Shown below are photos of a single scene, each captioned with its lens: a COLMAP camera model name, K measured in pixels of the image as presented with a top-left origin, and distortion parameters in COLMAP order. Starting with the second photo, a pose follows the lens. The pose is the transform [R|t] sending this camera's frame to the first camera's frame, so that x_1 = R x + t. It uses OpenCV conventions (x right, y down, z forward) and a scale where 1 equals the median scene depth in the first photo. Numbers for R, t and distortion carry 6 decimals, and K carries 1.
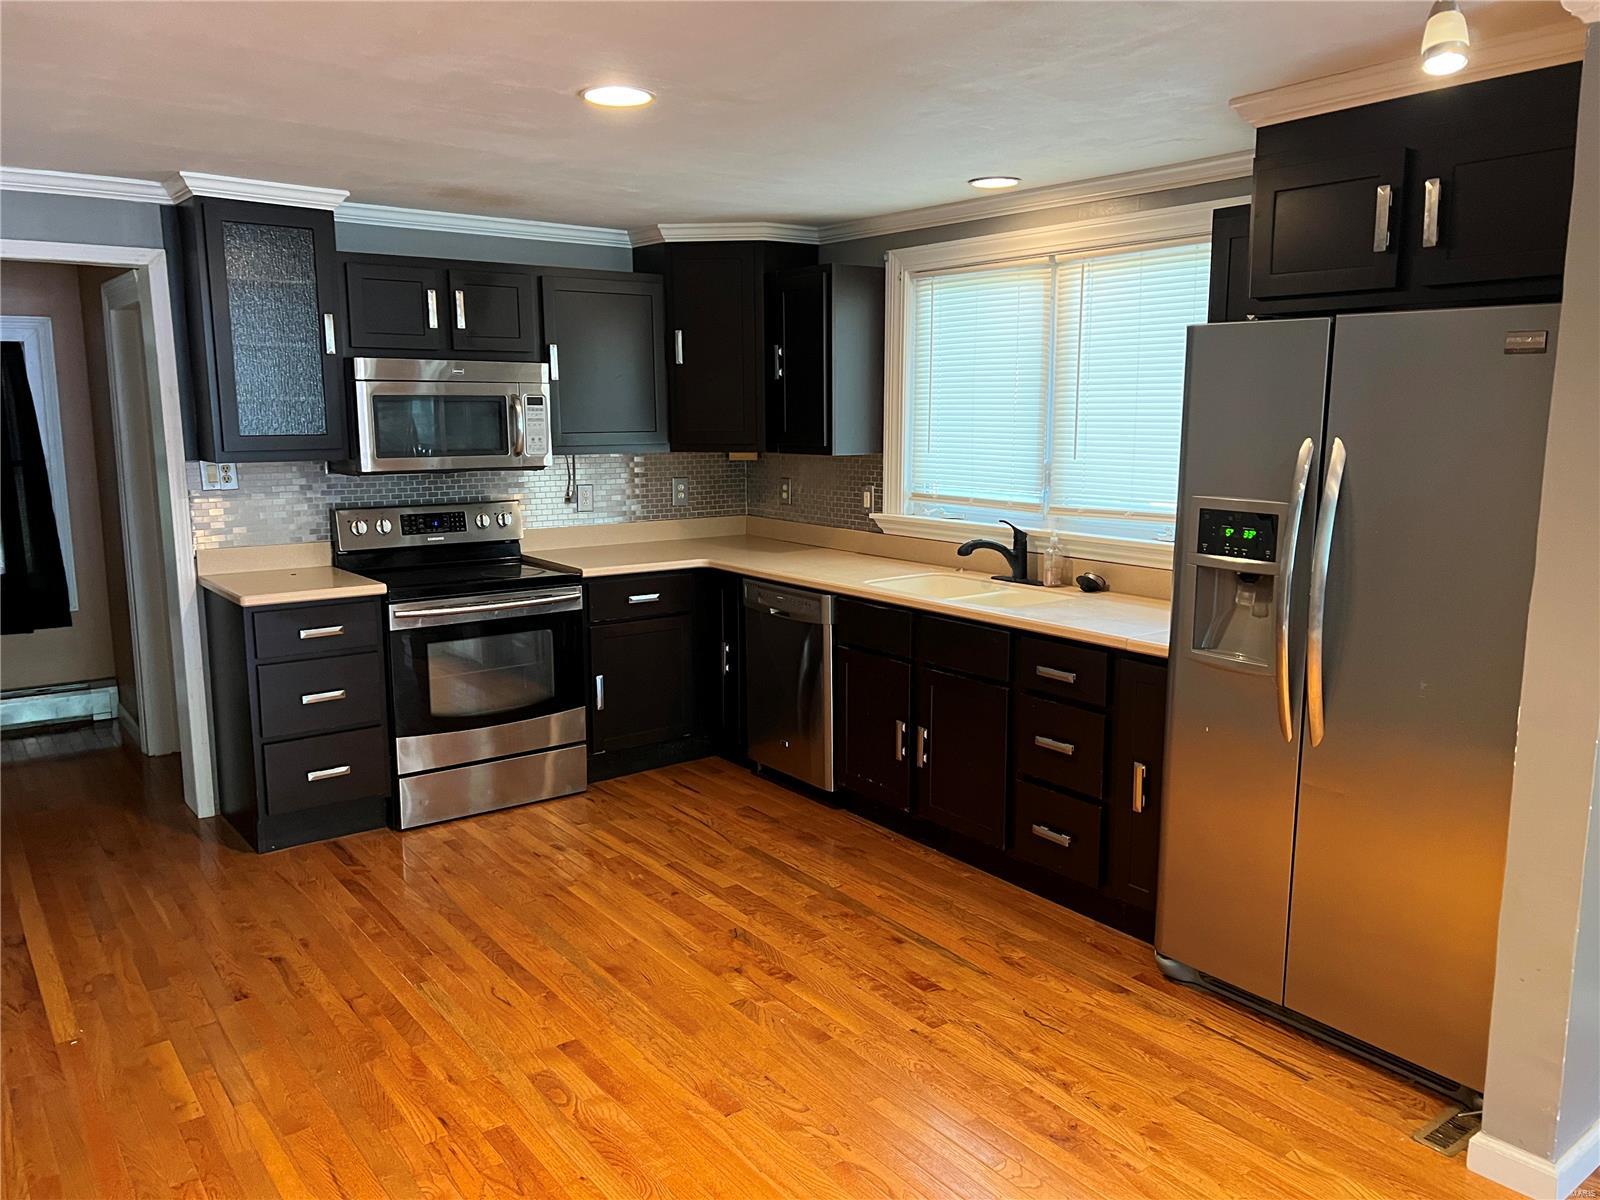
lens RADIAL K [[1198.1, 0, 800.0], [0, 1198.1, 600.0], [0, 0, 1]] dist [0.103653, -0.128046]
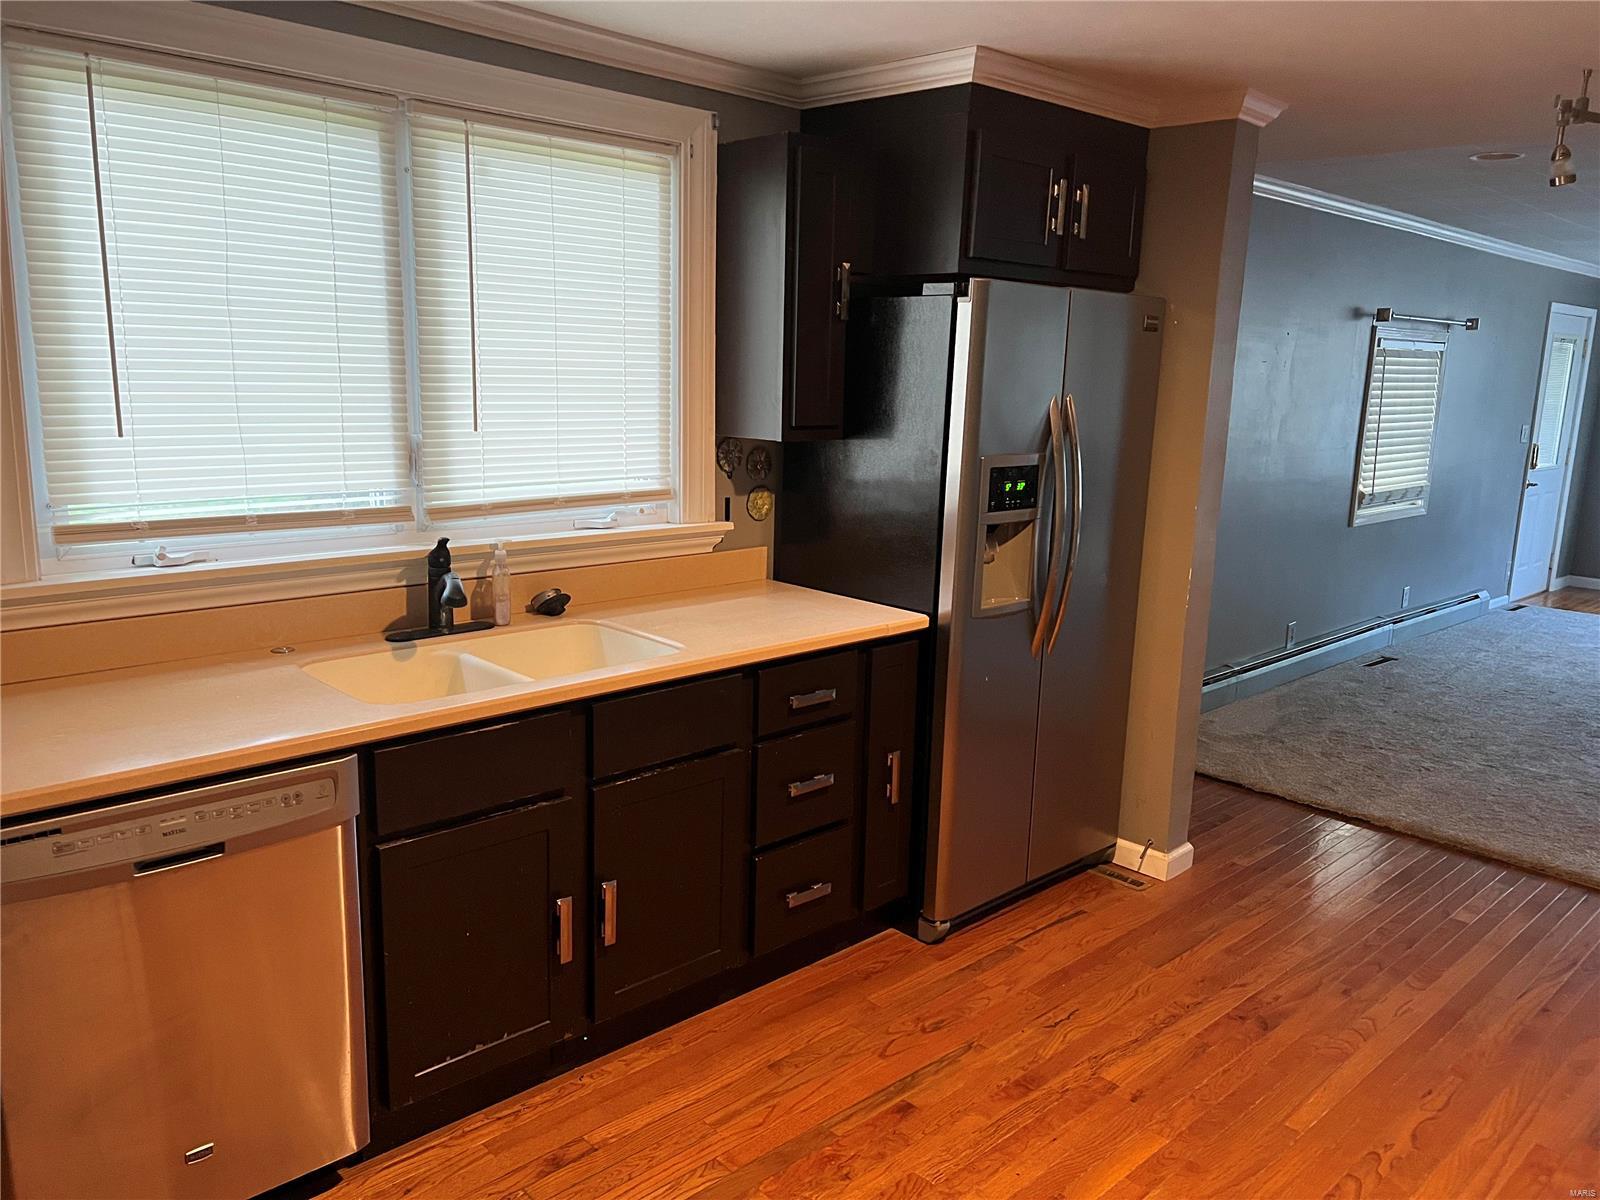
lens RADIAL K [[1222.7, 0, 802.3], [0, 1222.7, 593.3], [0, 0, 1]] dist [0.114654, -0.140562]
pose [[-0.122916, -0.187404, 0.974562, -0.487232], [0.133512, 0.969959, 0.203358, -0.147668], [-0.983395, 0.155112, -0.094203, 0.916881]]
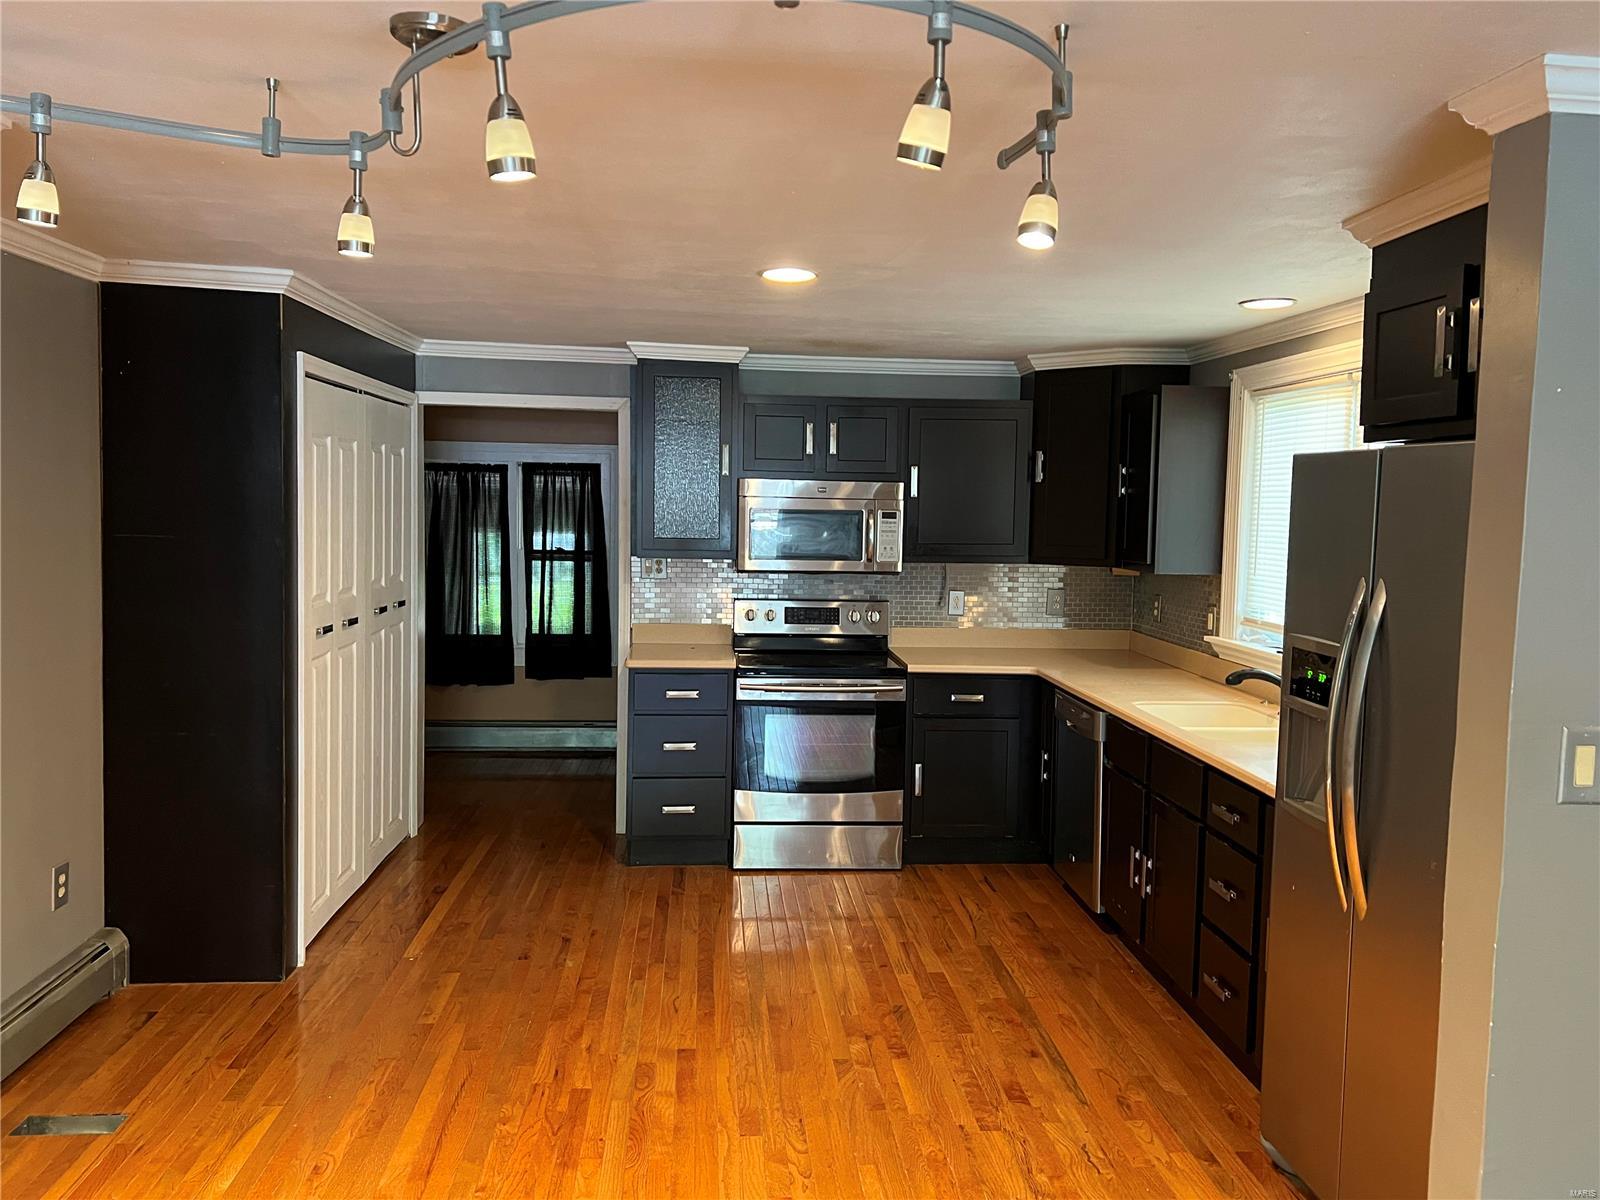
lens RADIAL K [[1222.7, 0, 802.3], [0, 1222.7, 593.3], [0, 0, 1]] dist [0.114654, -0.140562]
pose [[0.845798, 0.057732, -0.530370, 0.375532], [-0.107382, 0.992204, -0.063242, -0.010536], [0.522584, 0.110442, 0.845404, -0.012980]]
